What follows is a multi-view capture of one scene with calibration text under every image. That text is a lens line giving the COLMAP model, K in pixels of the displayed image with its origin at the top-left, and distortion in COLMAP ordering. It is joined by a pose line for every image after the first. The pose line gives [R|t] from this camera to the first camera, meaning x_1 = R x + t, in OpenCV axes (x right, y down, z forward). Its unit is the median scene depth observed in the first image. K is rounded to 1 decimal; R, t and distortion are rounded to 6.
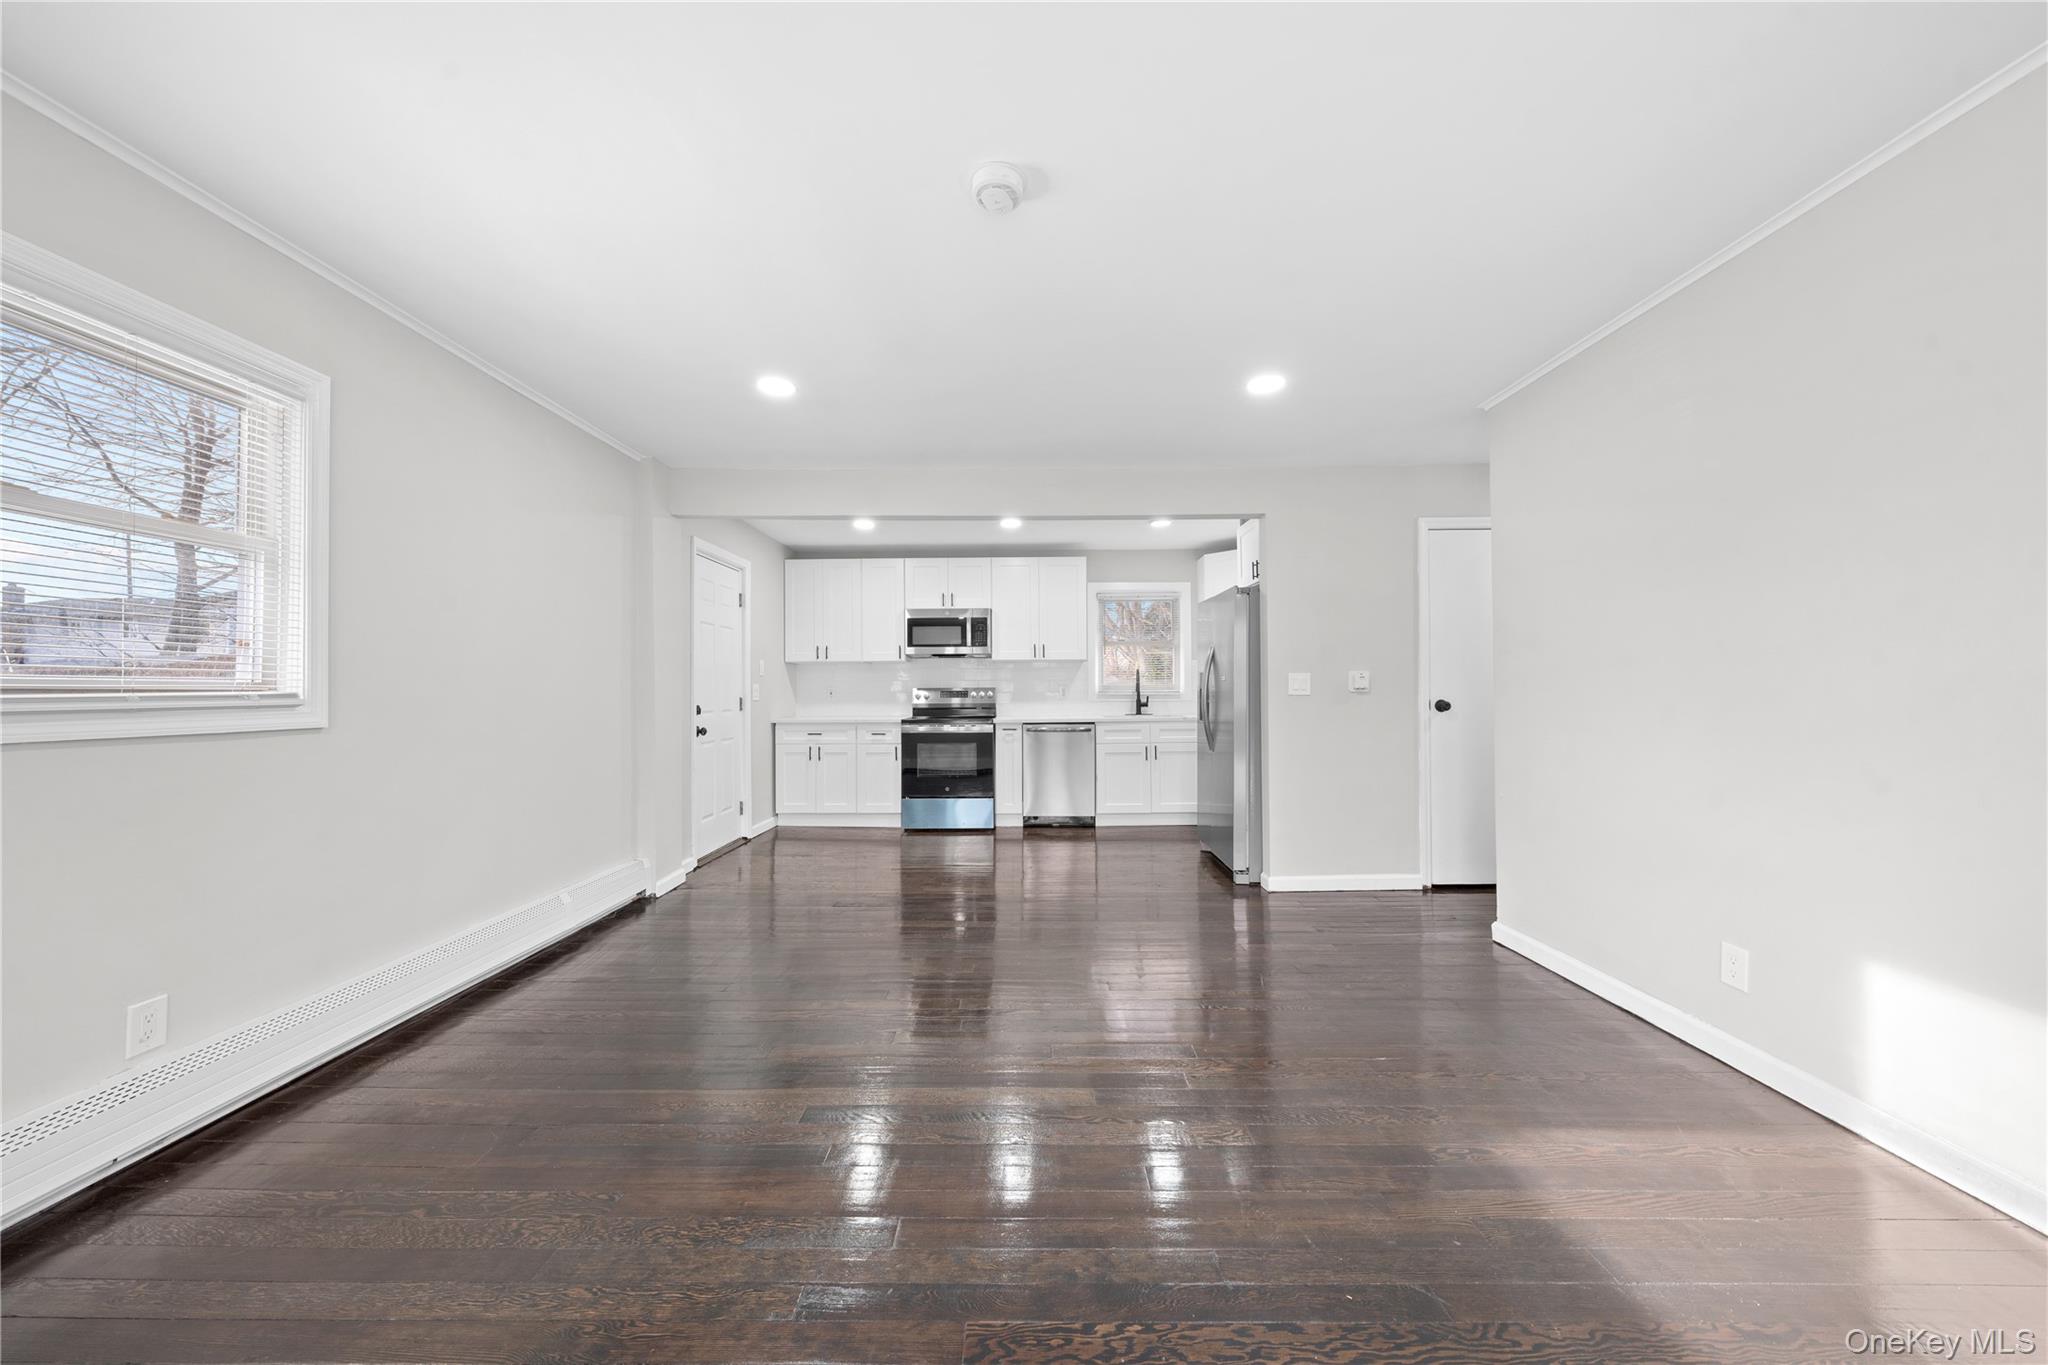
lens RADIAL K [[701.0, 0, 1024.0], [0, 701.0, 676.0], [0, 0, 1]] dist [0.001561, 0.000034]
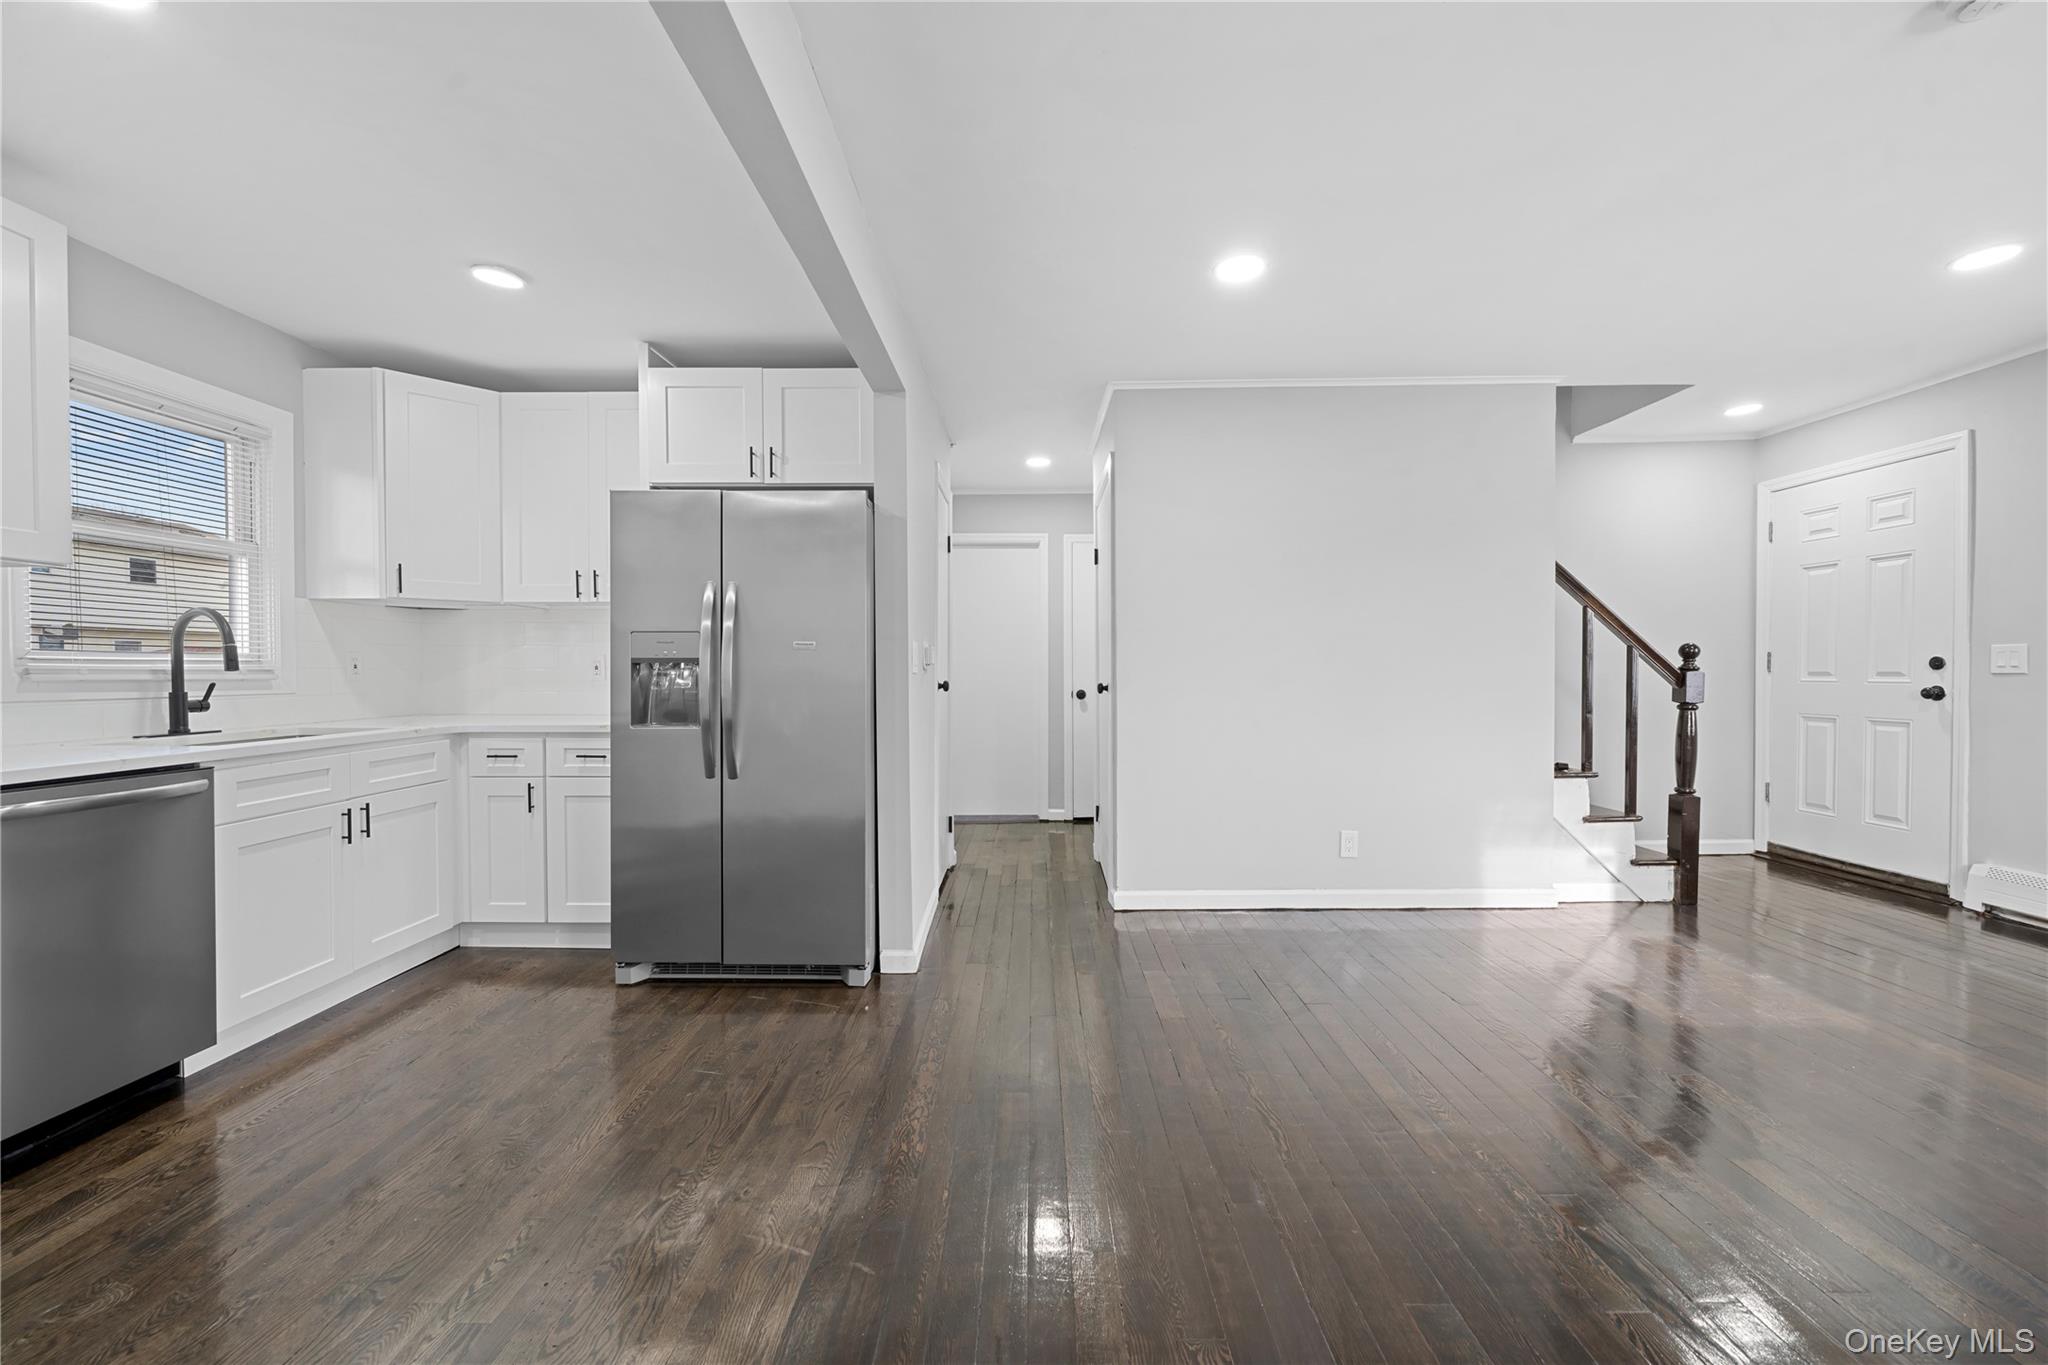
lens RADIAL K [[806.7, 0, 1024.0], [0, 806.7, 682.5], [0, 0, 1]] dist [0.000534, 0.000067]
pose [[0.002990, -0.011639, 0.999928, -0.276647], [-0.017454, 0.999779, 0.011690, 0.016949], [-0.999843, -0.017487, 0.002786, 0.612913]]
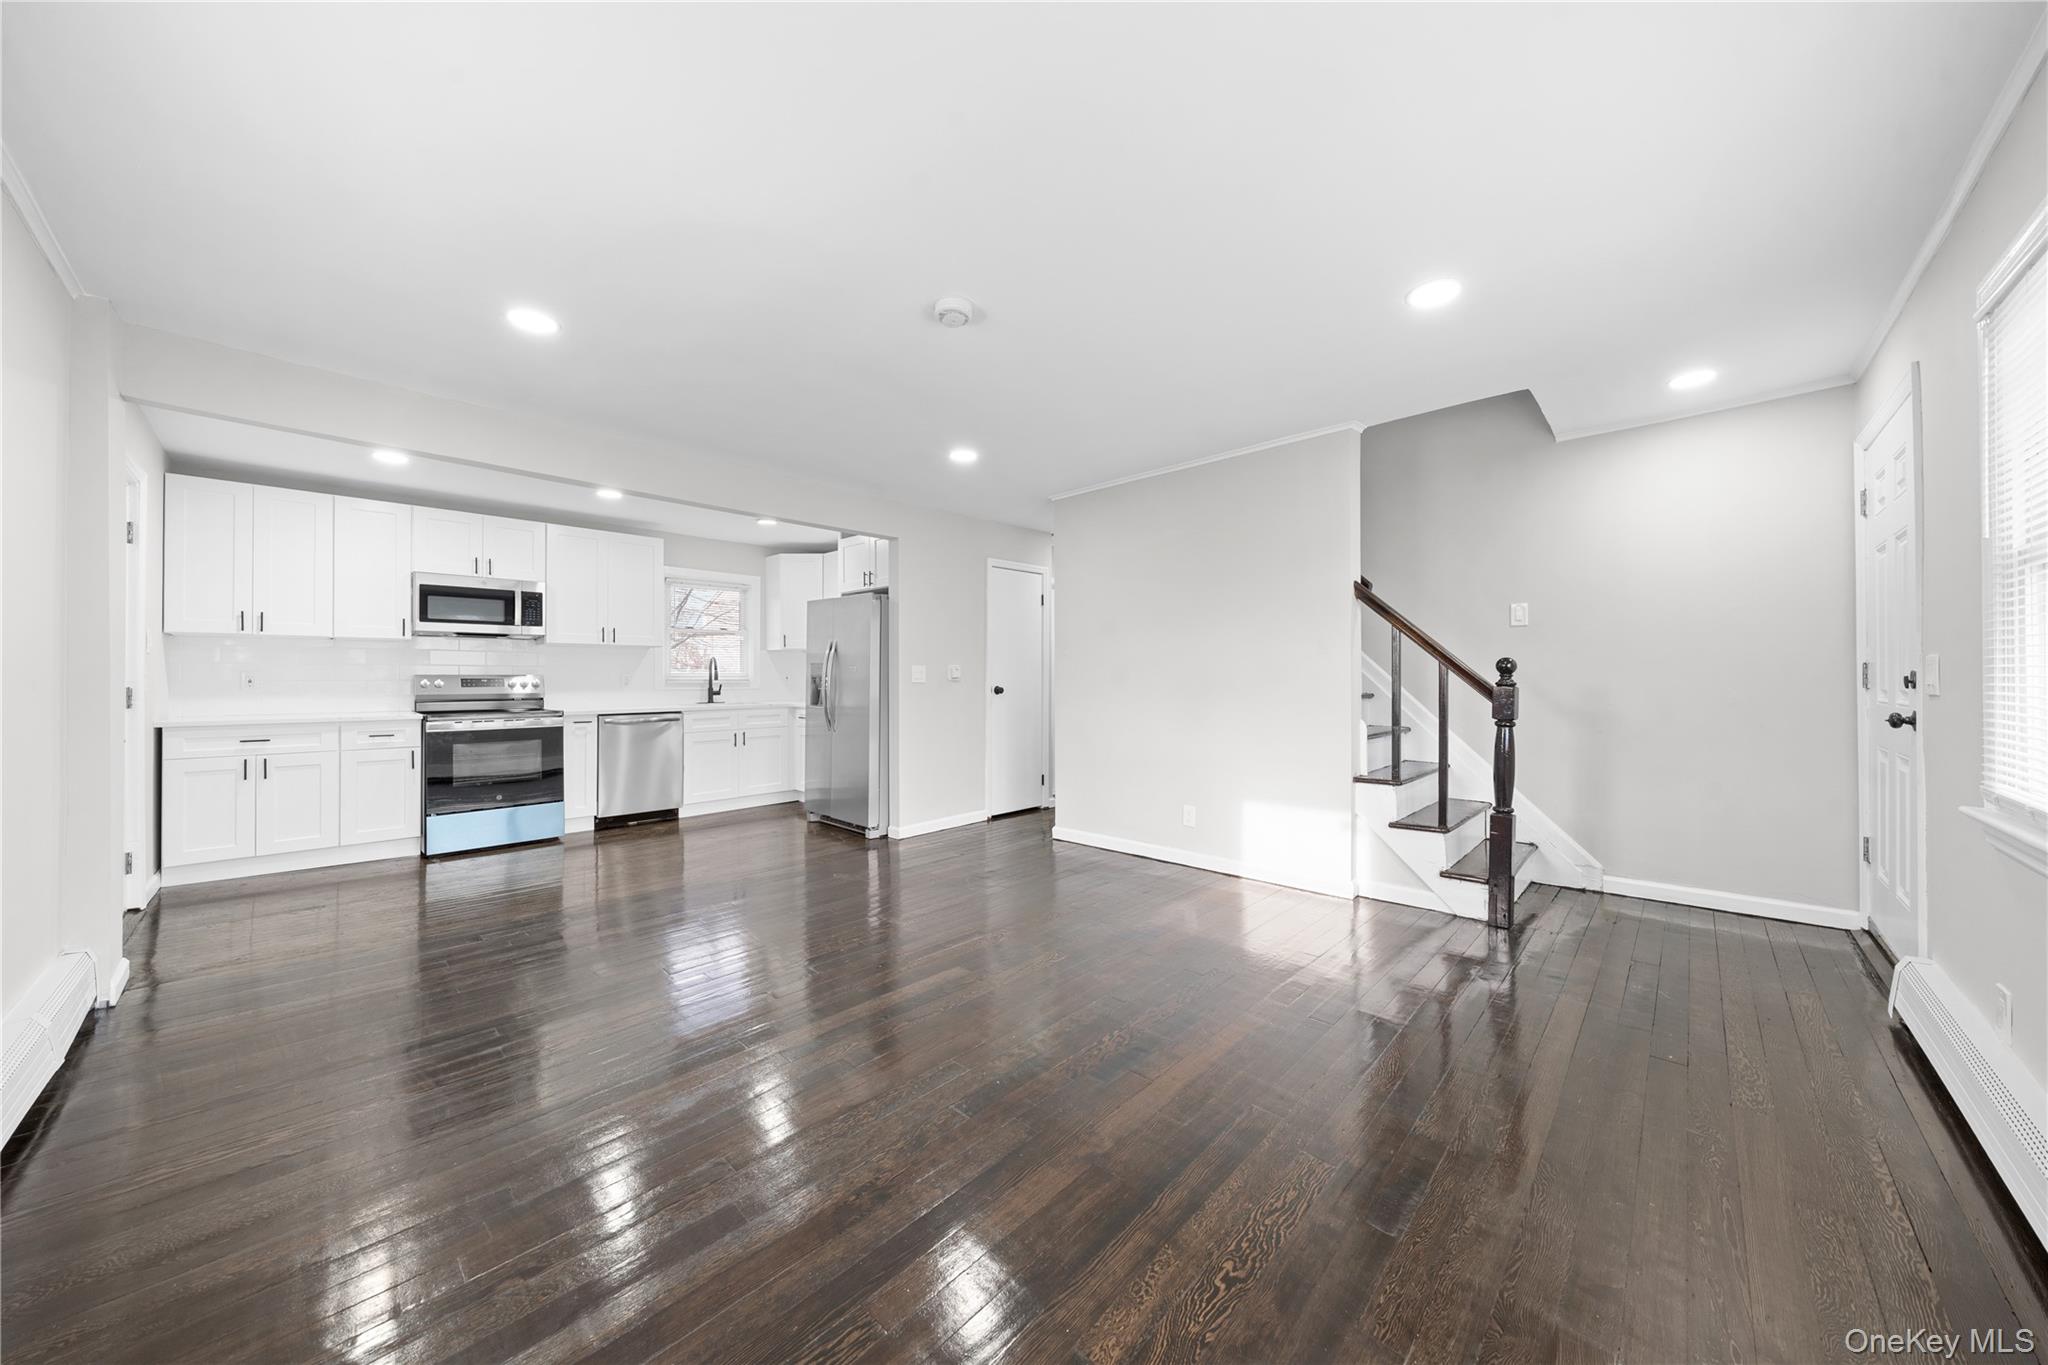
lens RADIAL K [[698.1, 0, 1020.3], [0, 698.1, 672.8], [0, 0, 1]] dist [-0.001129, -0.000235]
pose [[0.685093, 0.010539, 0.728380, -0.284969], [-0.018405, 0.999827, 0.002844, 0.000834], [-0.728223, -0.015354, 0.685168, -0.008252]]
